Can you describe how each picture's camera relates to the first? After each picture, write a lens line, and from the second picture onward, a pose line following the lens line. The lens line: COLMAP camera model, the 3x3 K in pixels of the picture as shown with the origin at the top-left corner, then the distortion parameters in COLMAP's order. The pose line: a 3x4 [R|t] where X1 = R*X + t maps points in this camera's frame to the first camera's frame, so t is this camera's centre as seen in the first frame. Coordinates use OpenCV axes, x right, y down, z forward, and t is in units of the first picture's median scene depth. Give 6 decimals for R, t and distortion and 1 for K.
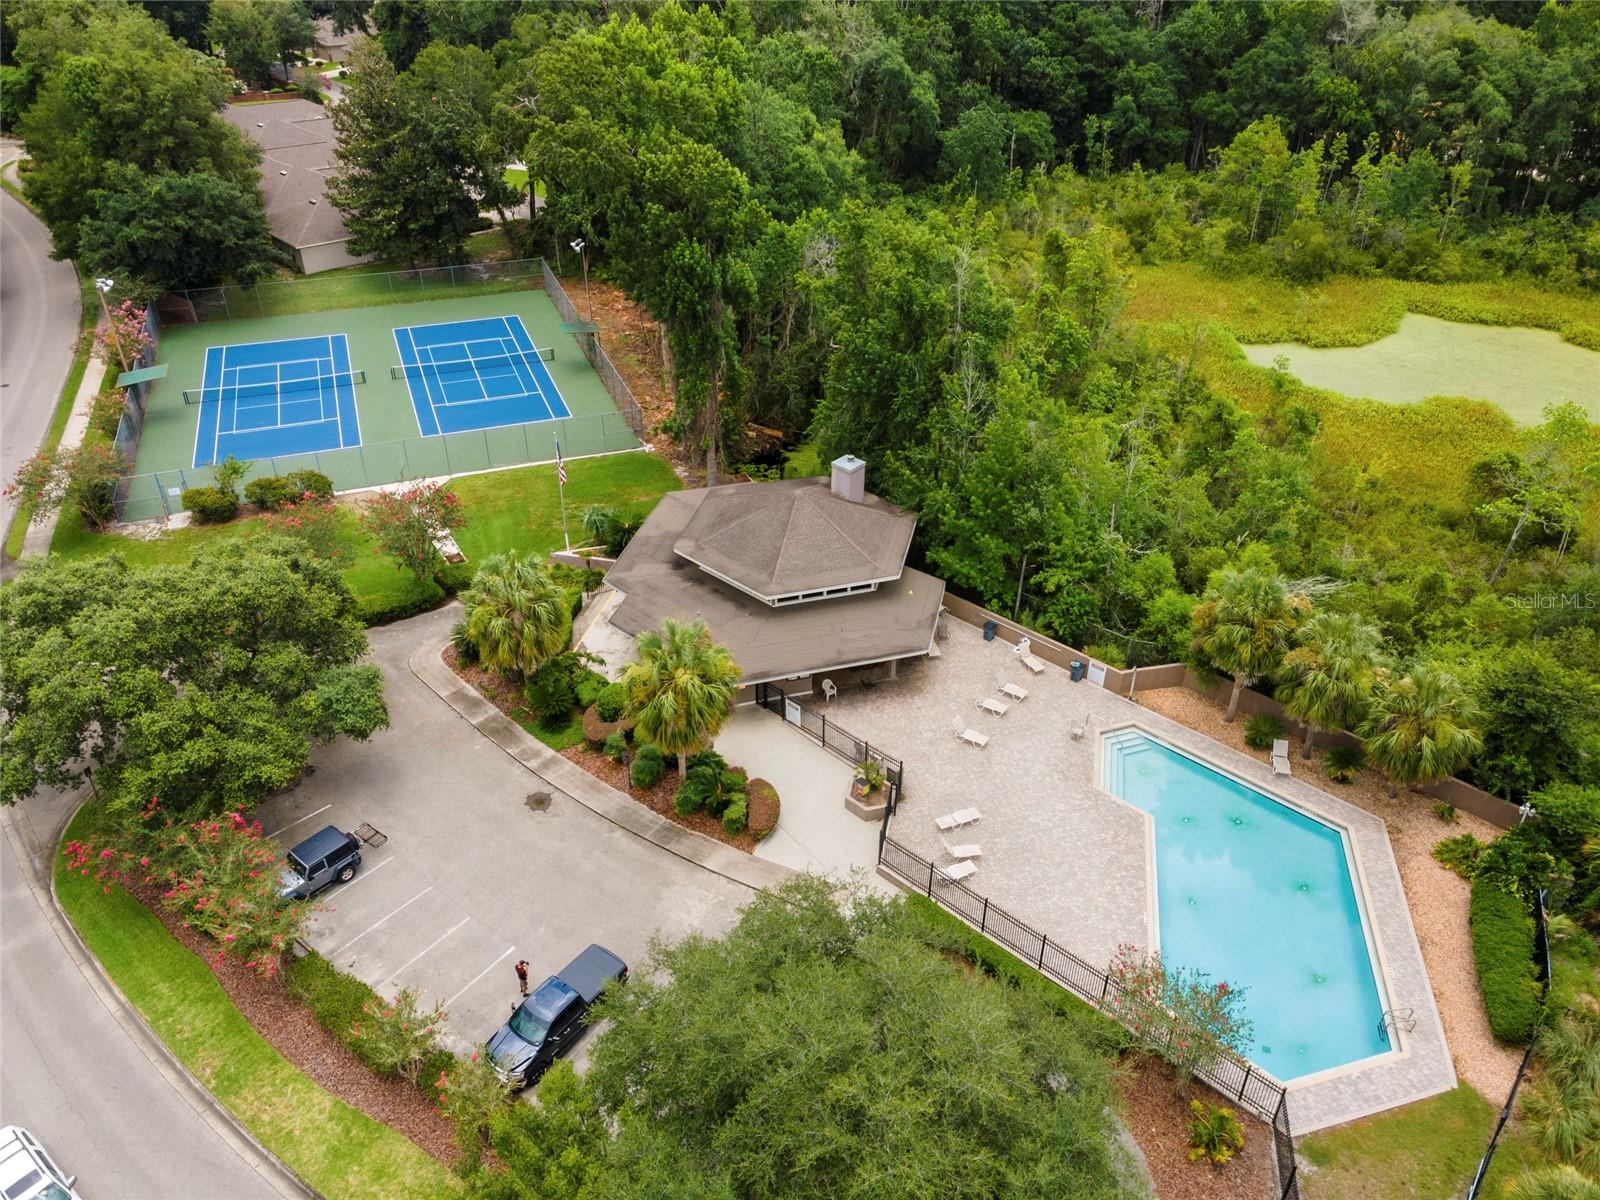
lens RADIAL K [[1134.0, 0, 800.0], [0, 1134.0, 600.0], [0, 0, 1]] dist [0.033563, -0.000613]
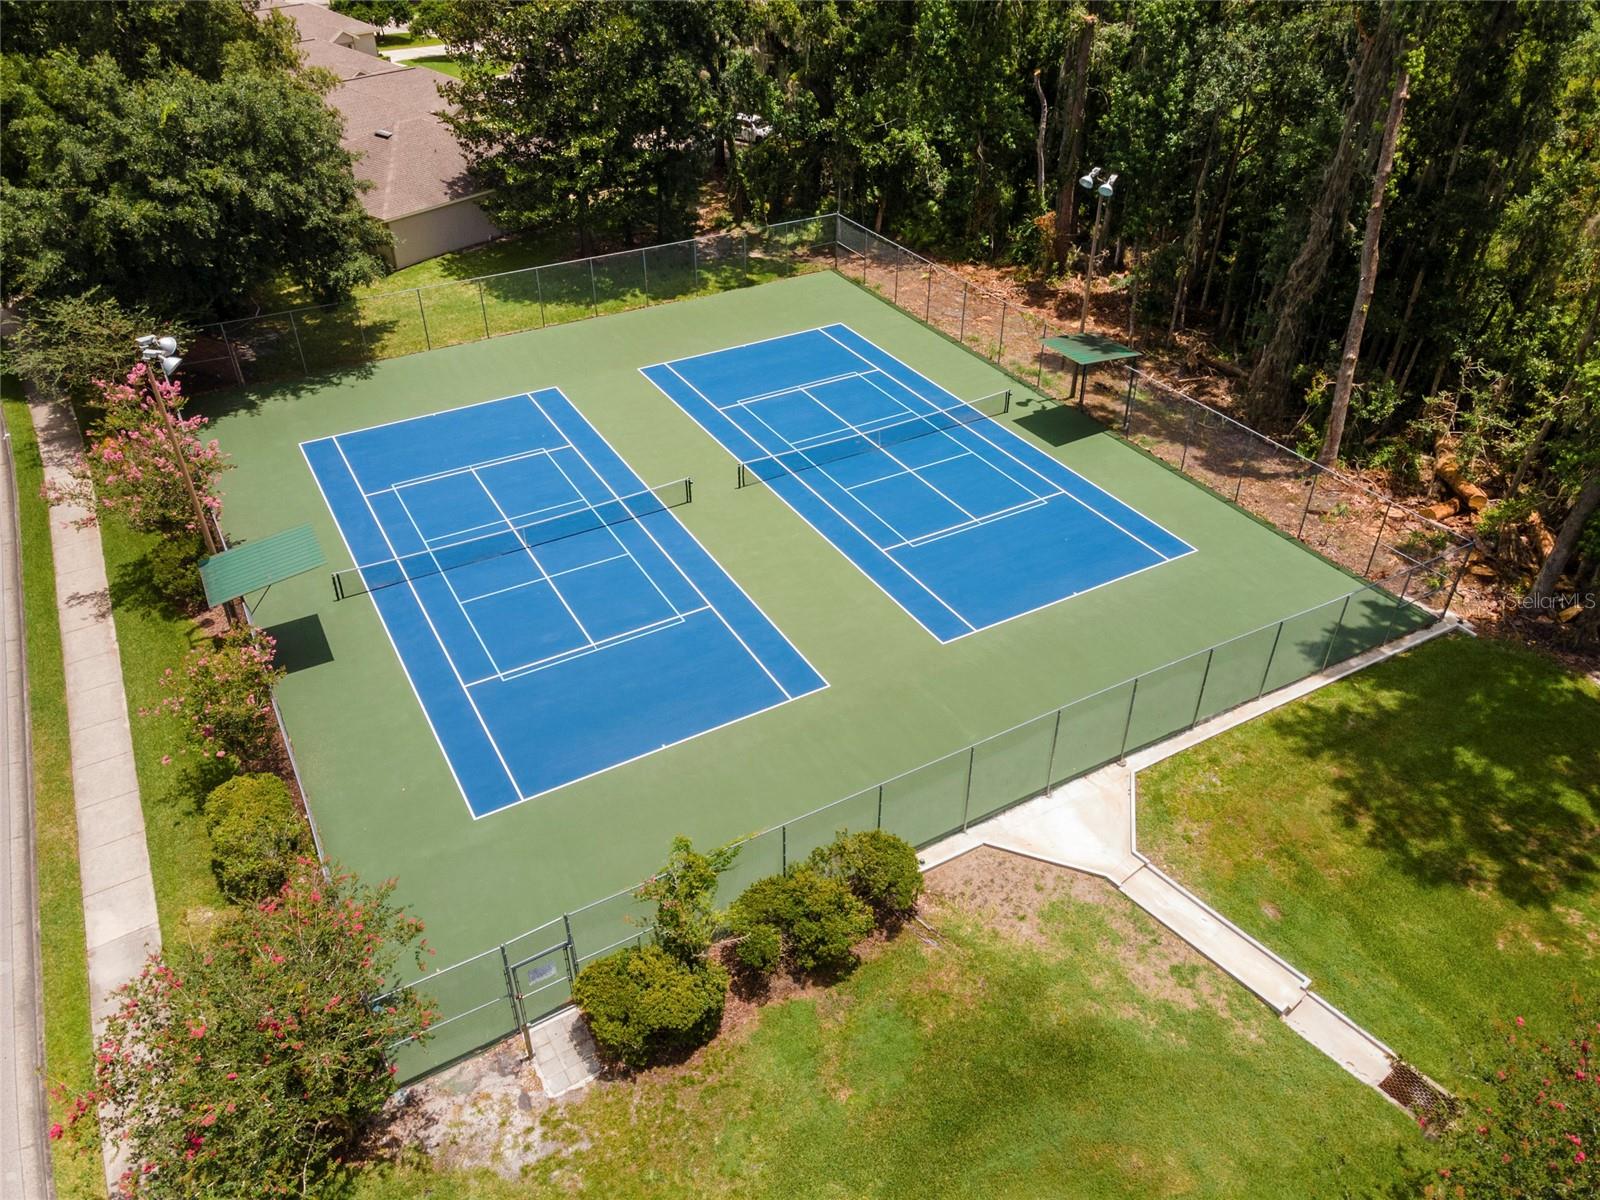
lens RADIAL K [[1134.0, 0, 800.0], [0, 1134.0, 600.0], [0, 0, 1]] dist [0.033563, -0.000613]
pose [[0.988620, -0.095961, 0.115856, -0.384094], [0.089747, 0.994291, 0.057719, -0.168985], [-0.120734, -0.046665, 0.991587, 0.511069]]
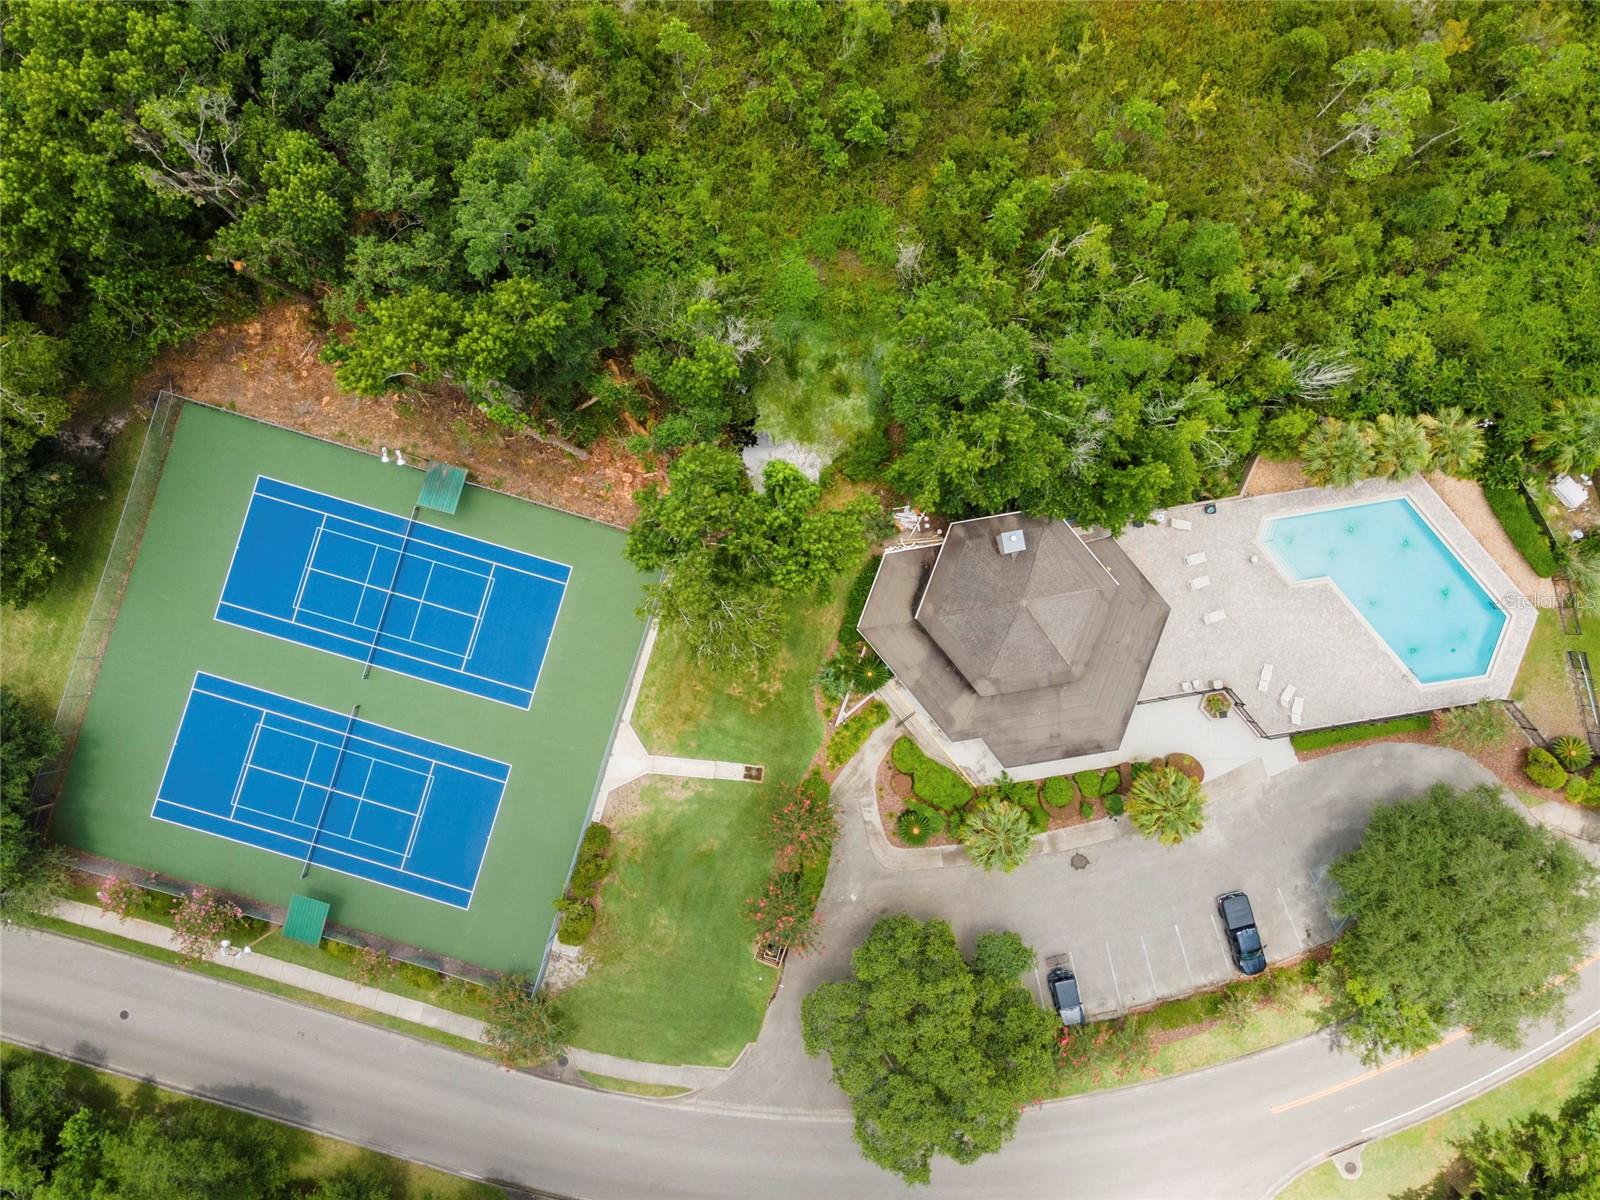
lens RADIAL K [[1134.0, 0, 800.0], [0, 1134.0, 600.0], [0, 0, 1]] dist [0.033563, -0.000613]
pose [[0.610257, -0.792164, -0.007862, -0.089405], [0.451059, 0.339289, 0.825487, -0.791971], [-0.651254, -0.507306, 0.564367, 0.291439]]
